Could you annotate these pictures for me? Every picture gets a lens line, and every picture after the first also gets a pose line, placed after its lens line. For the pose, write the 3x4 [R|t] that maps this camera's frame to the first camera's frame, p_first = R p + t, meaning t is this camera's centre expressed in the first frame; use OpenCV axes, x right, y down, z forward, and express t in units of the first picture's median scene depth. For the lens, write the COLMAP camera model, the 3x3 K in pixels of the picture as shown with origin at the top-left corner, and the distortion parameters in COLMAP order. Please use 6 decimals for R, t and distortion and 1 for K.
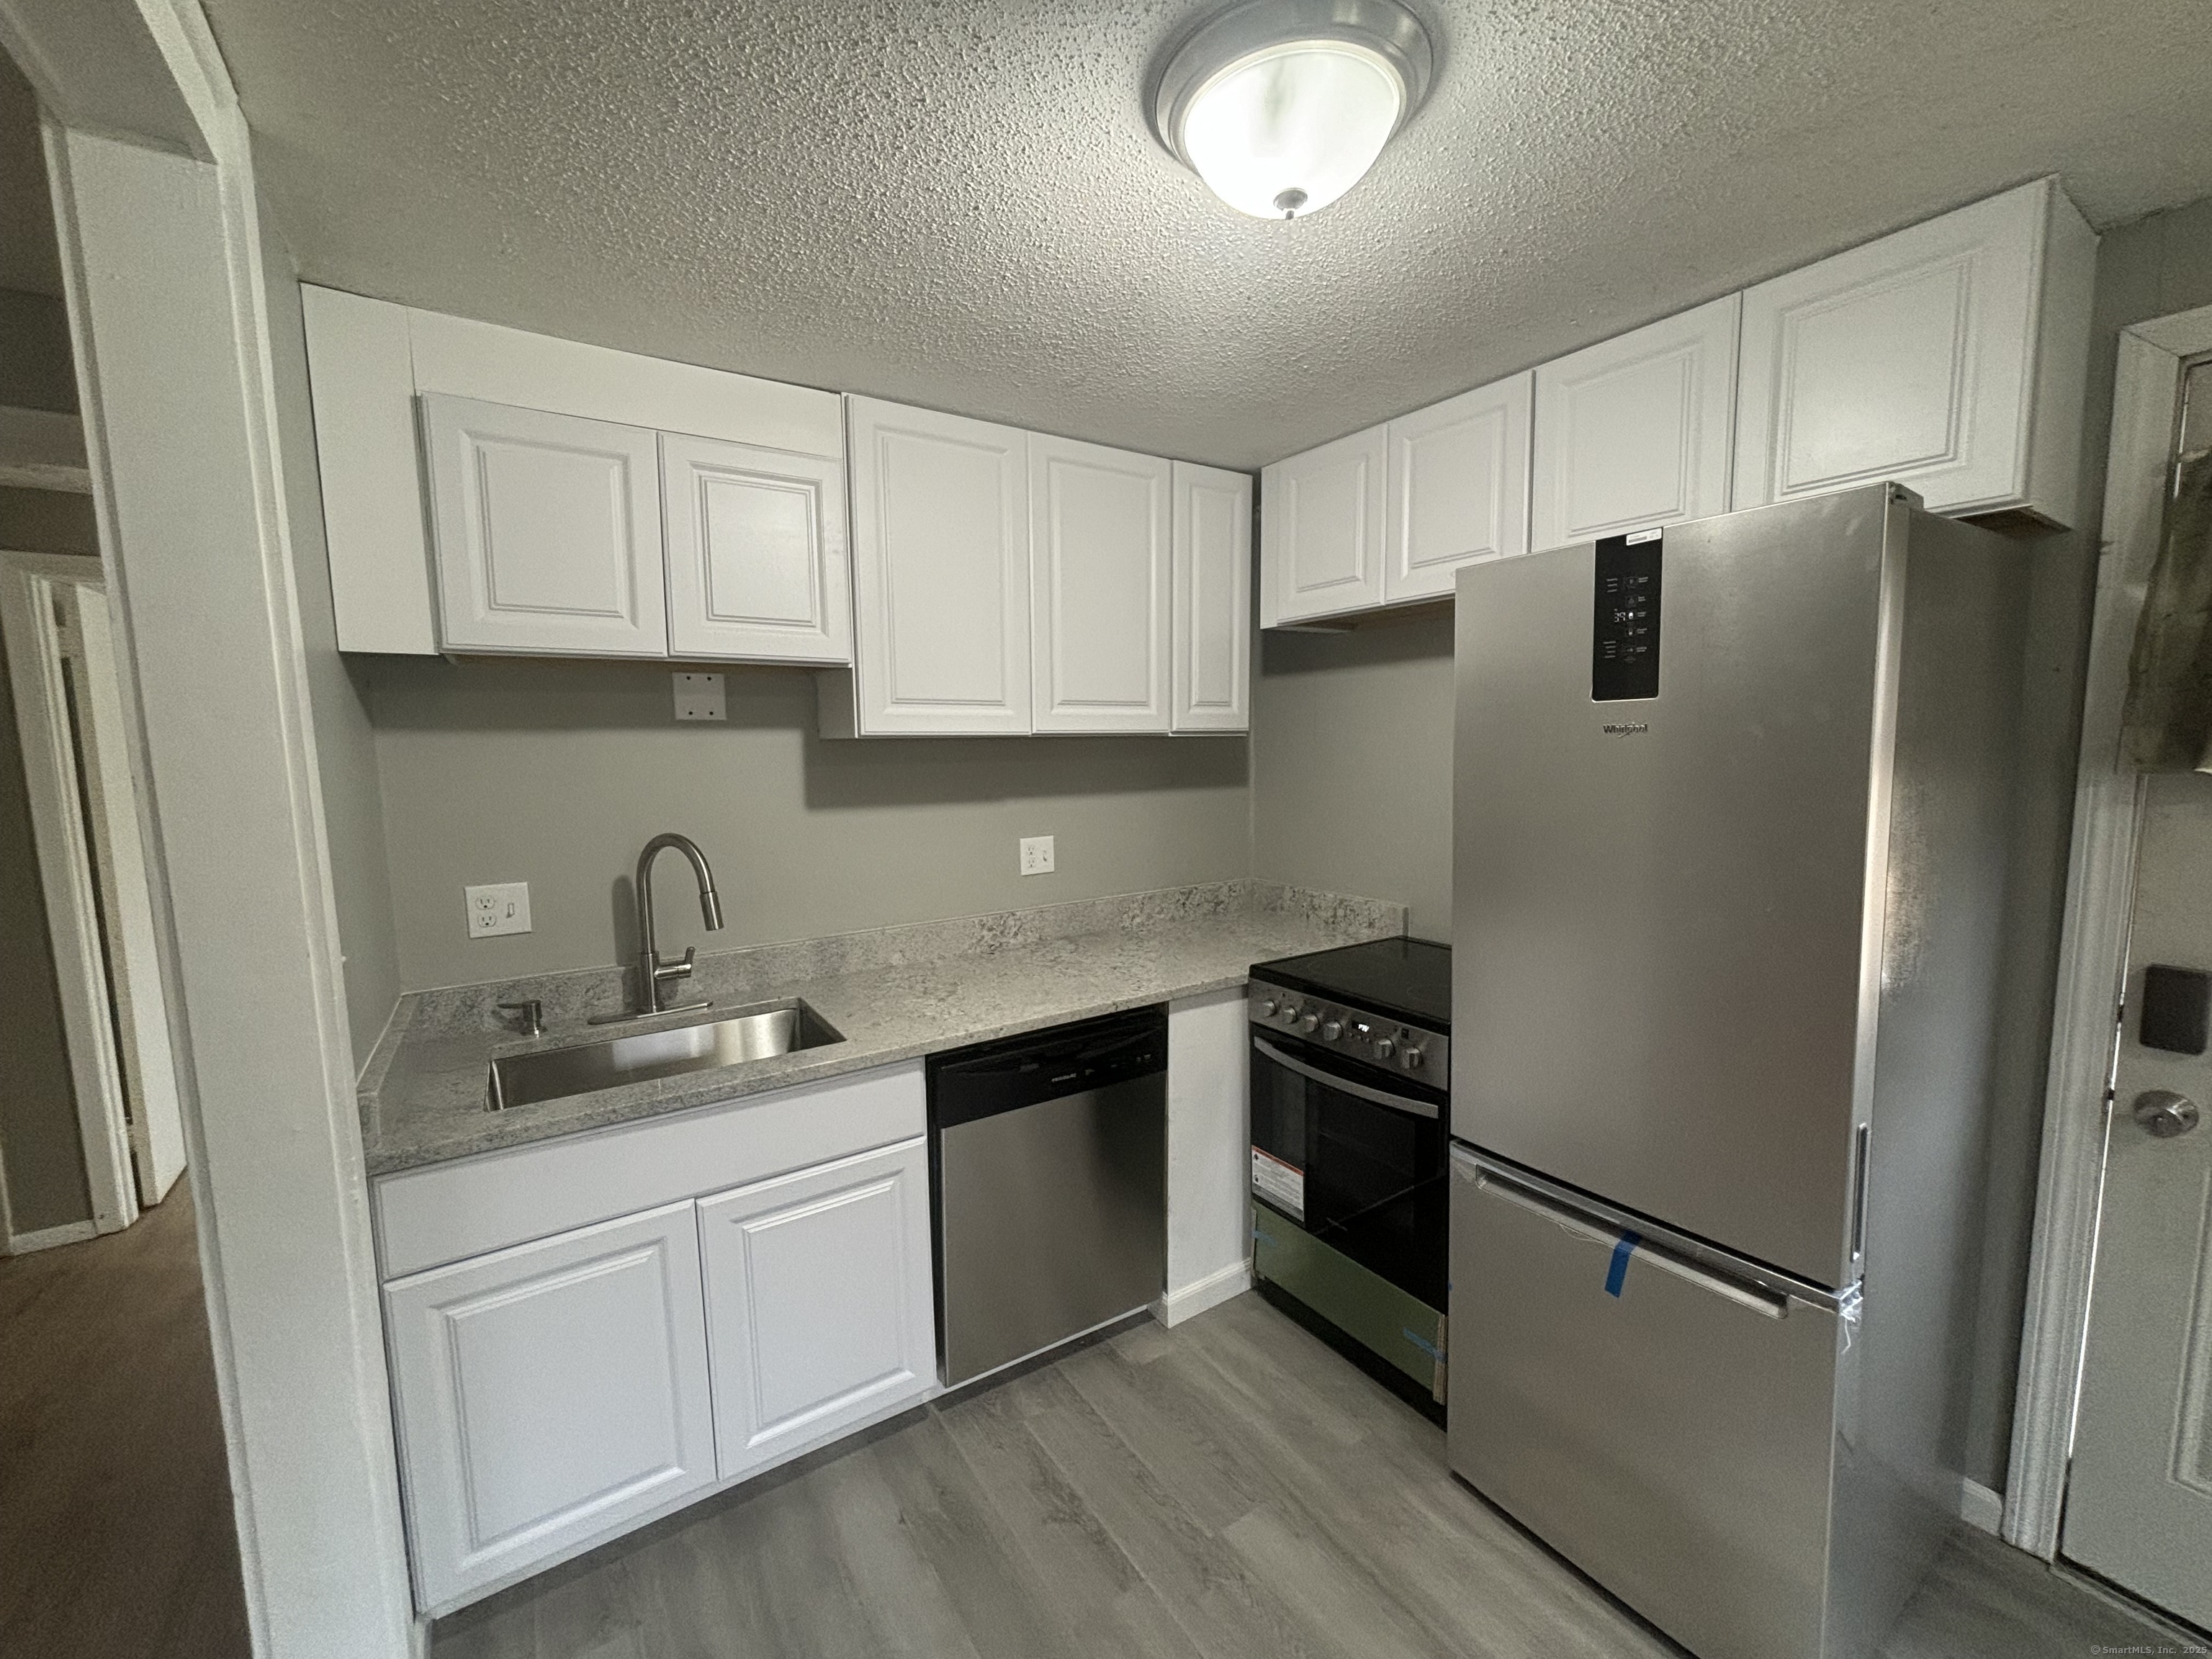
lens RADIAL K [[886.1, 0, 1107.8], [0, 886.1, 835.1], [0, 0, 1]] dist [0.001944, 0.000259]
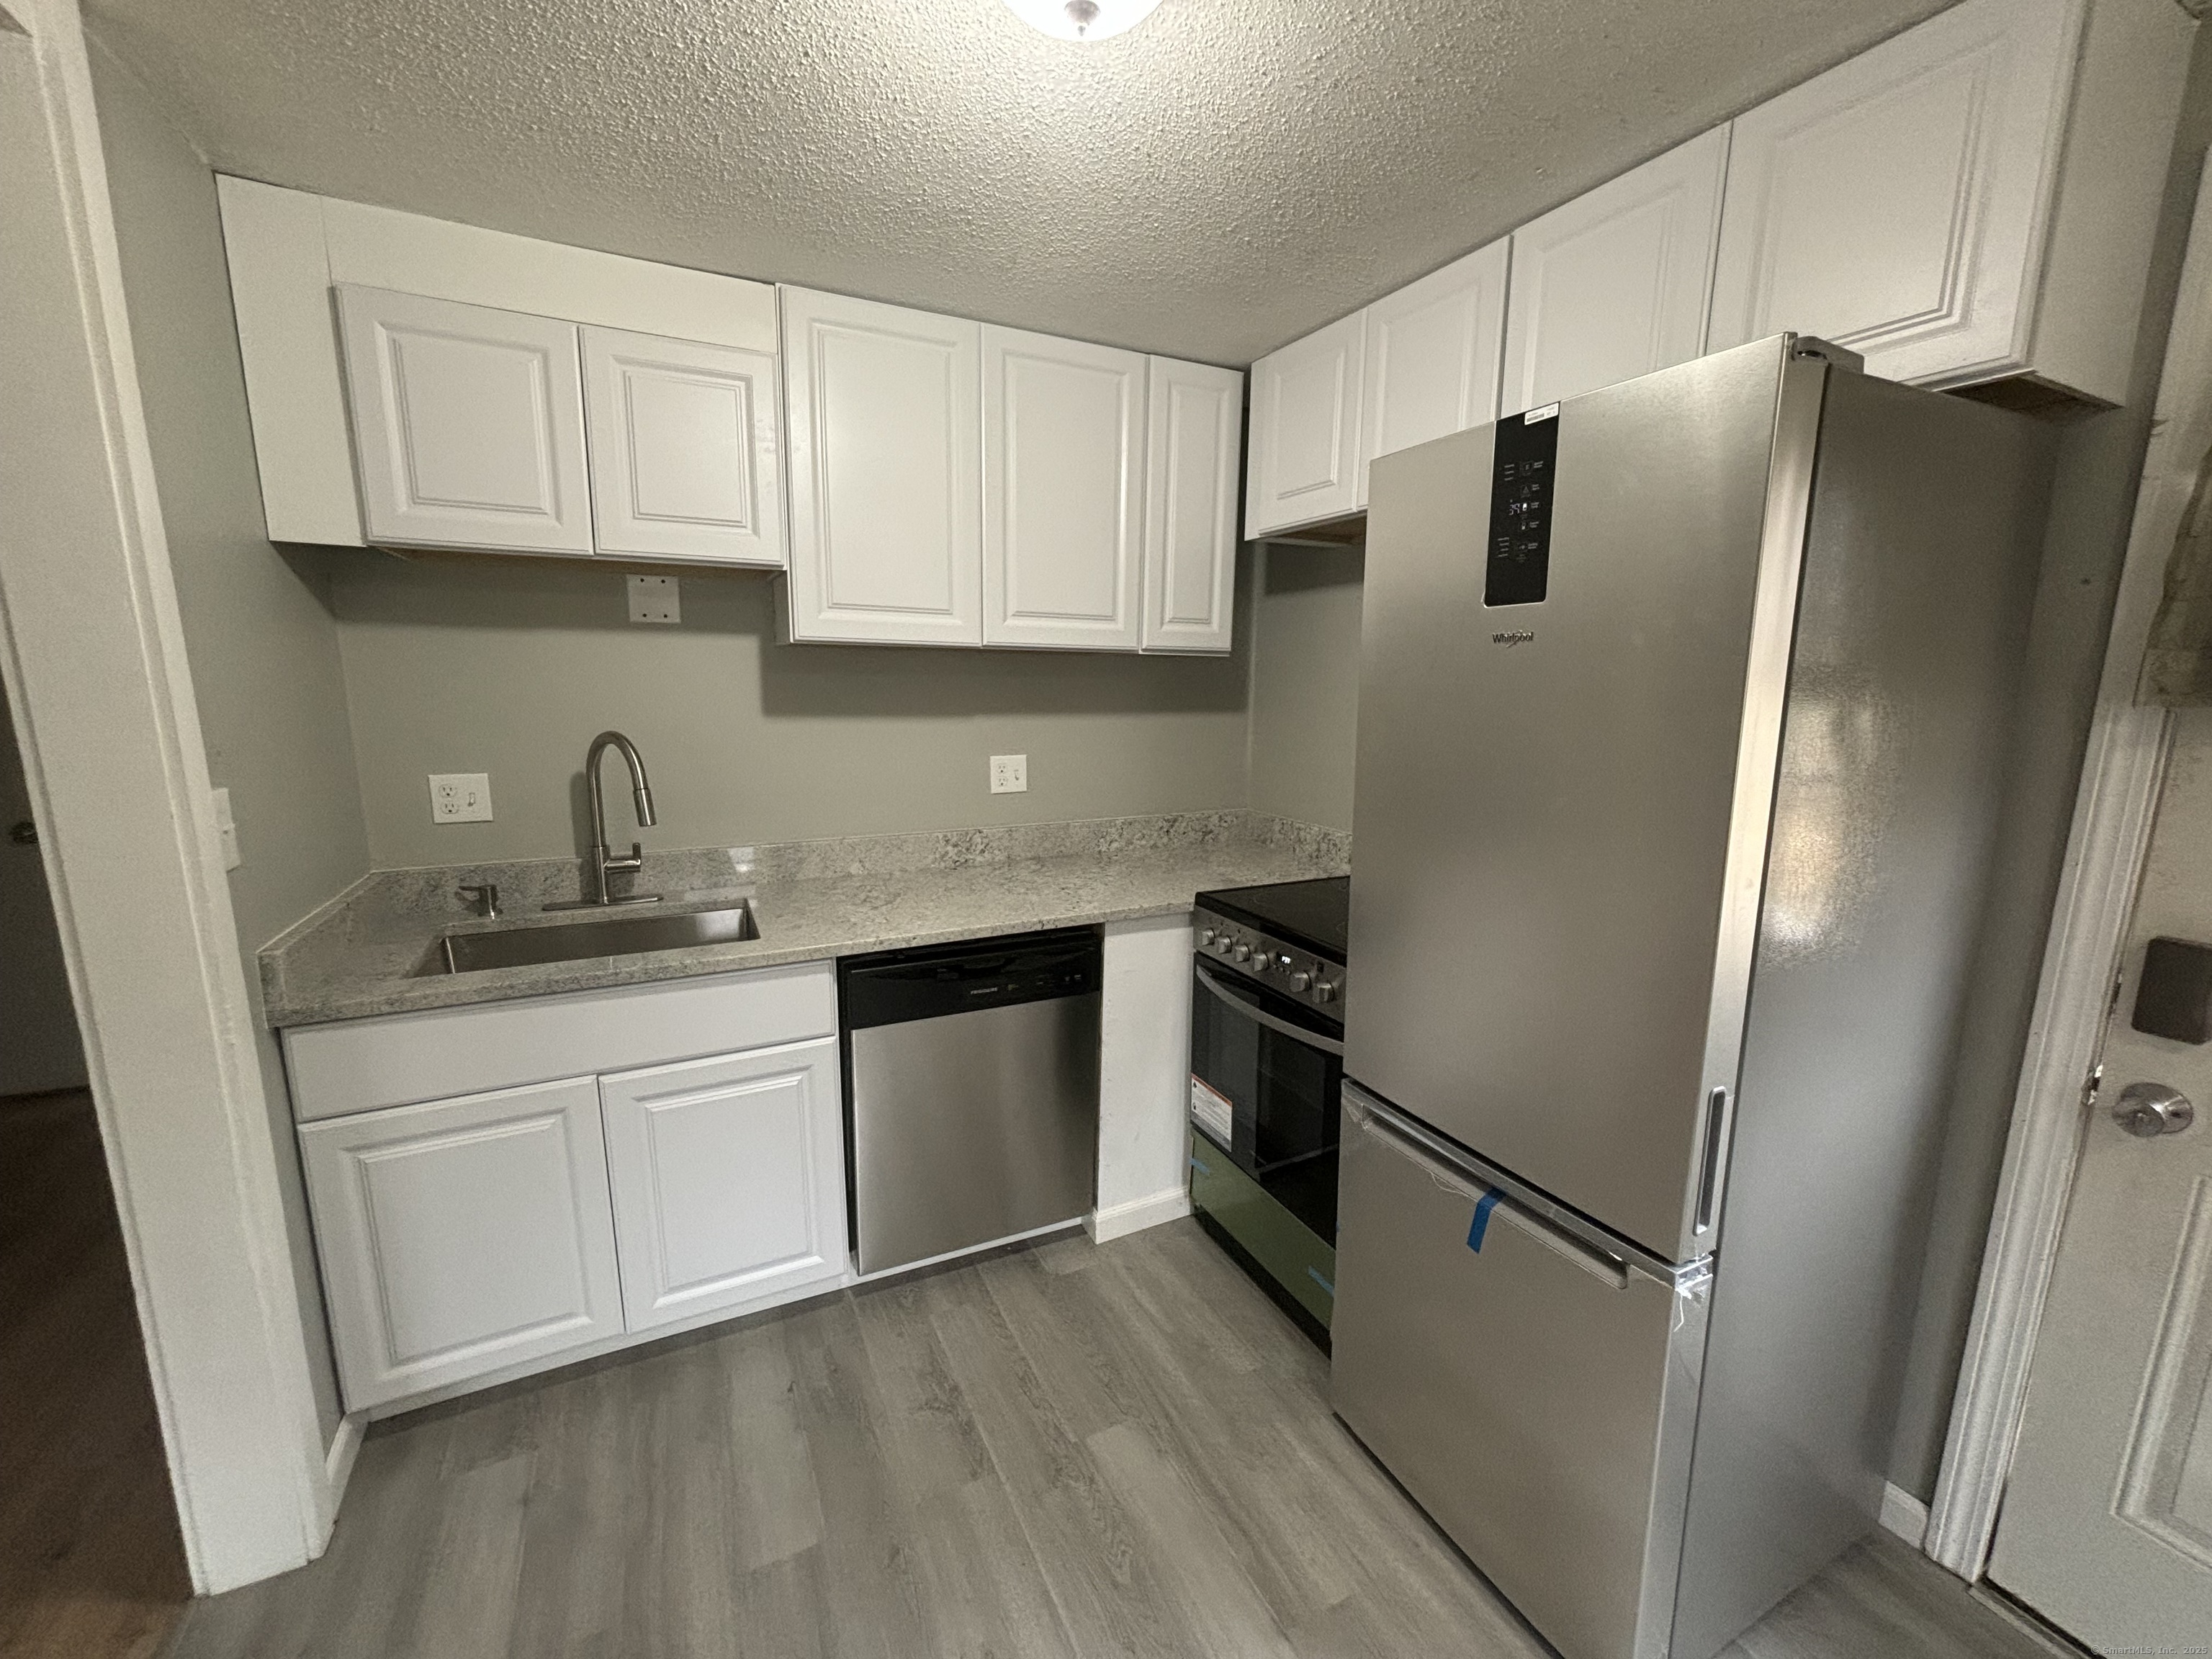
lens RADIAL K [[888.4, 0, 1105.7], [0, 888.4, 834.5], [0, 0, 1]] dist [0.002411, -0.000389]
pose [[0.991975, 0.047504, -0.117167, 0.216580], [-0.039120, 0.996576, 0.072844, 0.020939], [0.120226, -0.067676, 0.990437, 0.038971]]
